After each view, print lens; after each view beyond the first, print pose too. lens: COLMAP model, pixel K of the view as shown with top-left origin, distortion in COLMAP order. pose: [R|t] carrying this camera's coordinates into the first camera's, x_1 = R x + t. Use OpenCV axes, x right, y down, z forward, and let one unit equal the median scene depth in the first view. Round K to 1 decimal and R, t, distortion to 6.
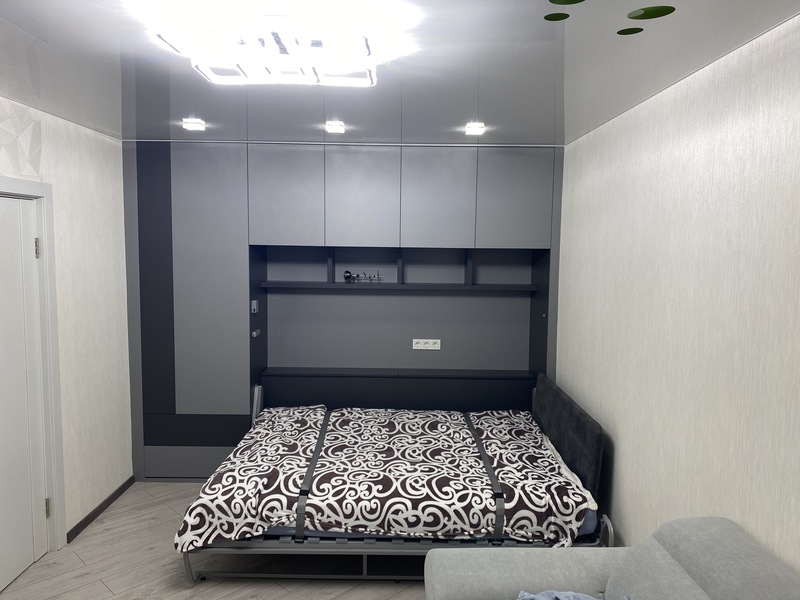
lens RADIAL K [[631.5, 0, 402.0], [0, 631.5, 295.6], [0, 0, 1]] dist [-0.013143, 0.001588]
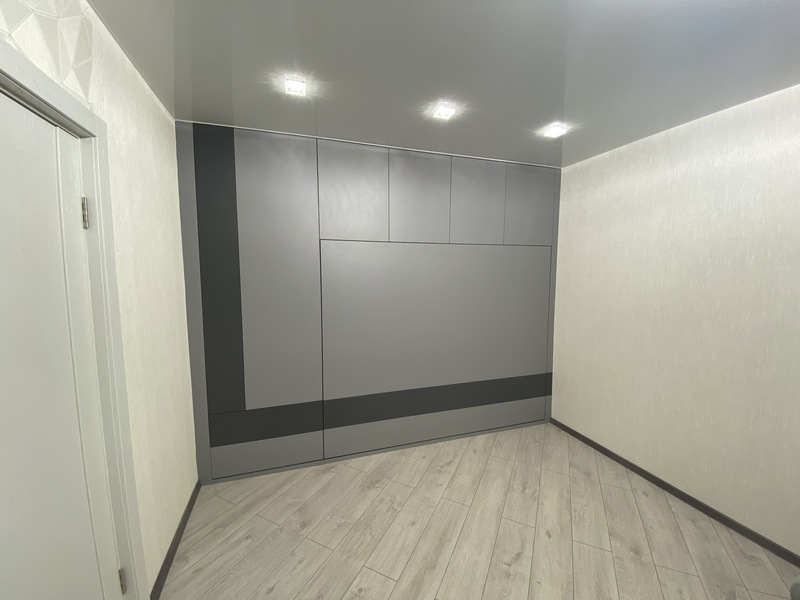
lens RADIAL K [[332.4, 0, 400.0], [0, 332.4, 300.0], [0, 0, 1]] dist [0.000761, -0.013954]
pose [[0.948235, -0.040388, 0.314991, -0.344131], [0.038378, 0.999184, 0.012585, 0.021523], [-0.315242, 0.000156, 0.949011, 0.516601]]
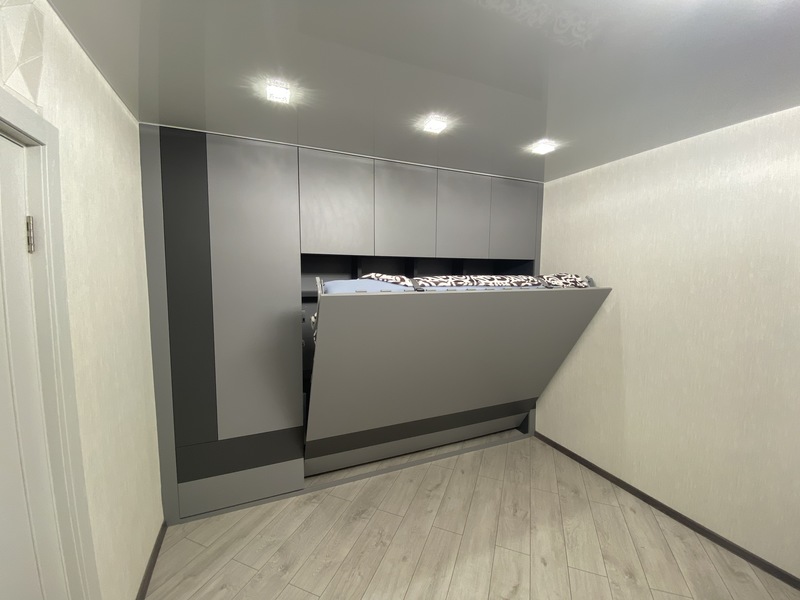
lens RADIAL K [[333.5, 0, 401.1], [0, 333.5, 298.9], [0, 0, 1]] dist [0.002321, -0.014007]
pose [[0.919084, -0.038182, 0.392208, -0.357179], [0.040873, 0.999163, 0.001489, -0.005197], [-0.391936, 0.014662, 0.919875, 0.549855]]
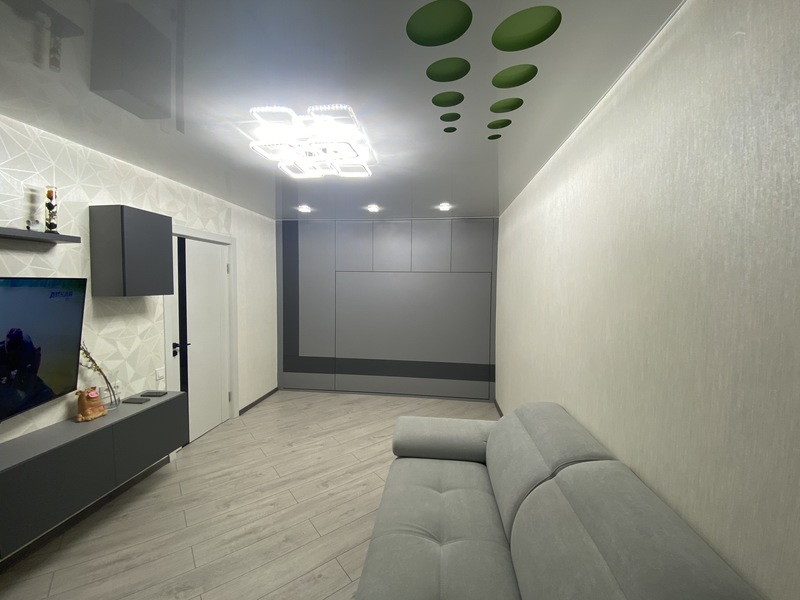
lens RADIAL K [[332.4, 0, 400.0], [0, 332.4, 300.0], [0, 0, 1]] dist [0.000761, -0.013954]
pose [[0.990965, 0.005703, -0.133996, 0.116897], [-0.011568, 0.999007, -0.043029, 0.062055], [0.133617, 0.044190, 0.990047, -0.002879]]
